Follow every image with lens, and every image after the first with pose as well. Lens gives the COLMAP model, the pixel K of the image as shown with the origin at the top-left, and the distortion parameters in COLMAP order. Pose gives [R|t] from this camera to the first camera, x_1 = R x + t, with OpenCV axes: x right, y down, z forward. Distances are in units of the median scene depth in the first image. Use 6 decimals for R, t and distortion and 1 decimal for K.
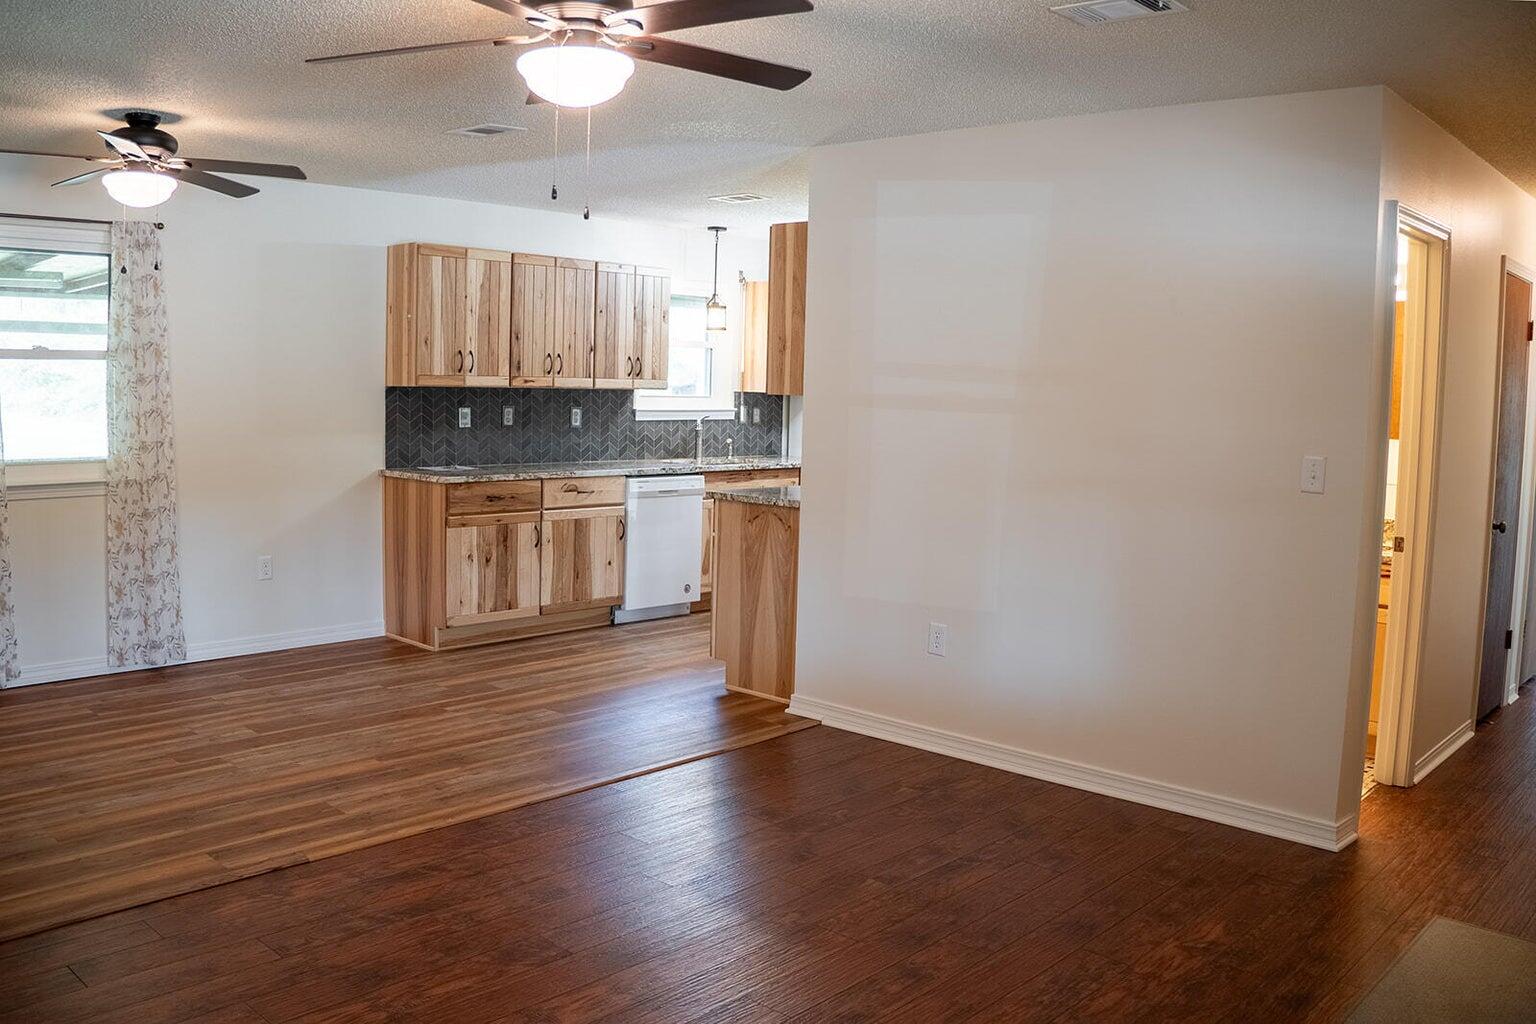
lens RADIAL K [[1207.4, 0, 780.1], [0, 1207.4, 505.8], [0, 0, 1]] dist [-0.179487, 0.066055]
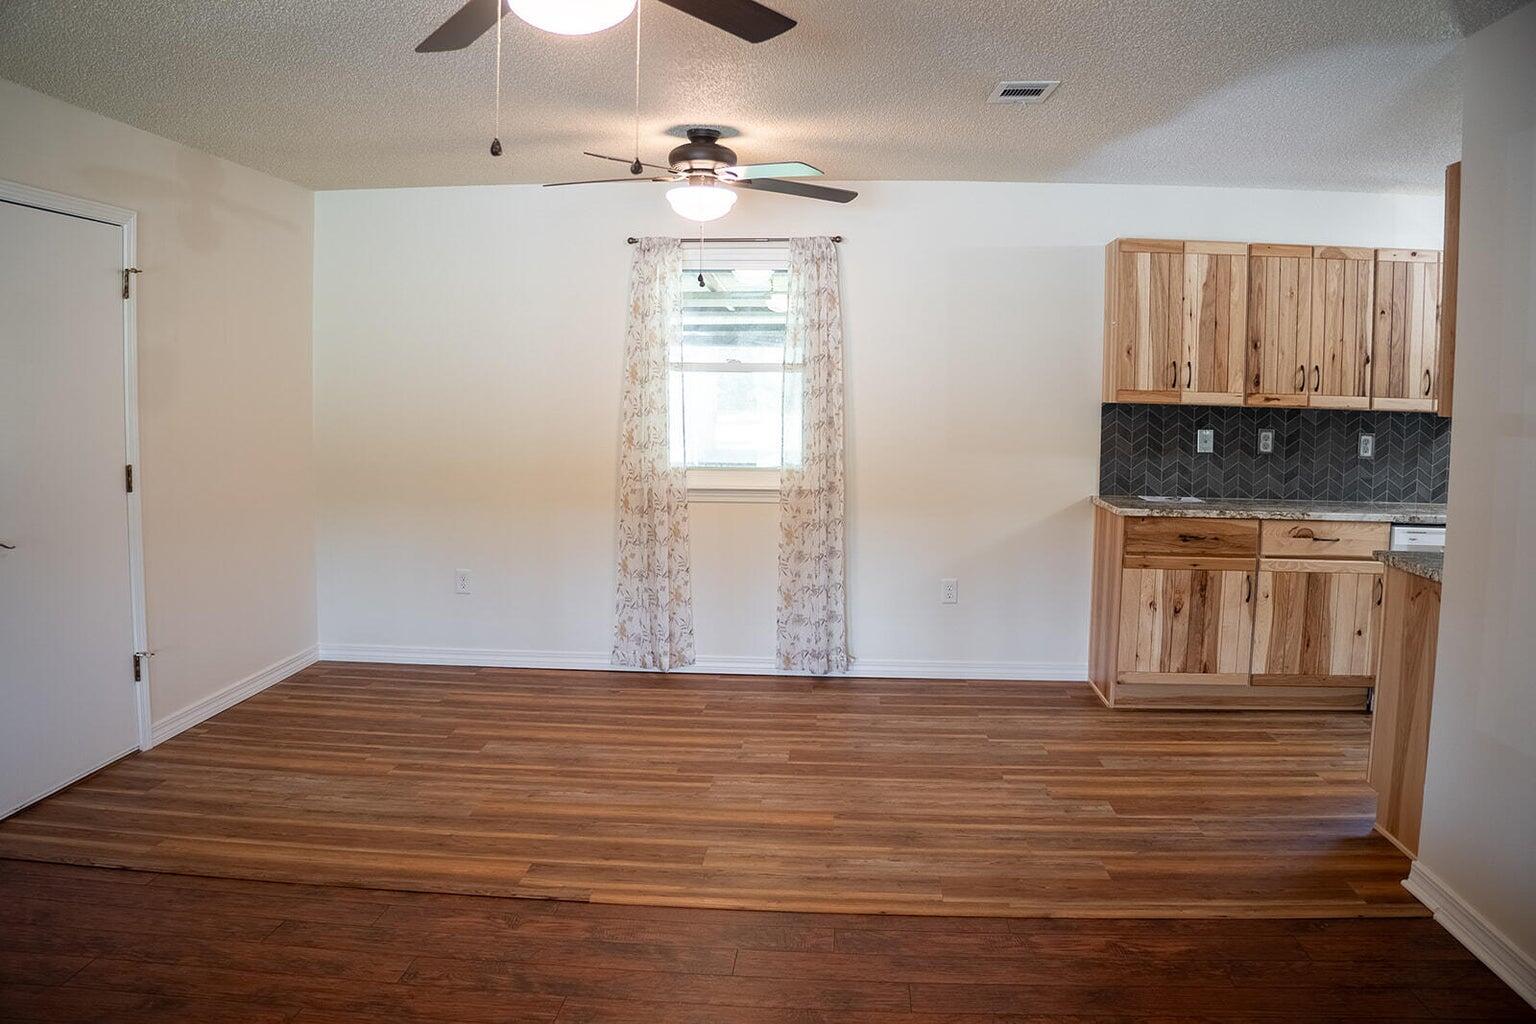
lens RADIAL K [[1207.4, 0, 766.7], [0, 1207.4, 500.5], [0, 0, 1]] dist [-0.179487, 0.066055]
pose [[0.638732, 0.057277, -0.767294, 0.214414], [-0.075262, 0.997094, 0.011780, -0.020973], [0.765739, 0.050224, 0.641187, 0.257235]]
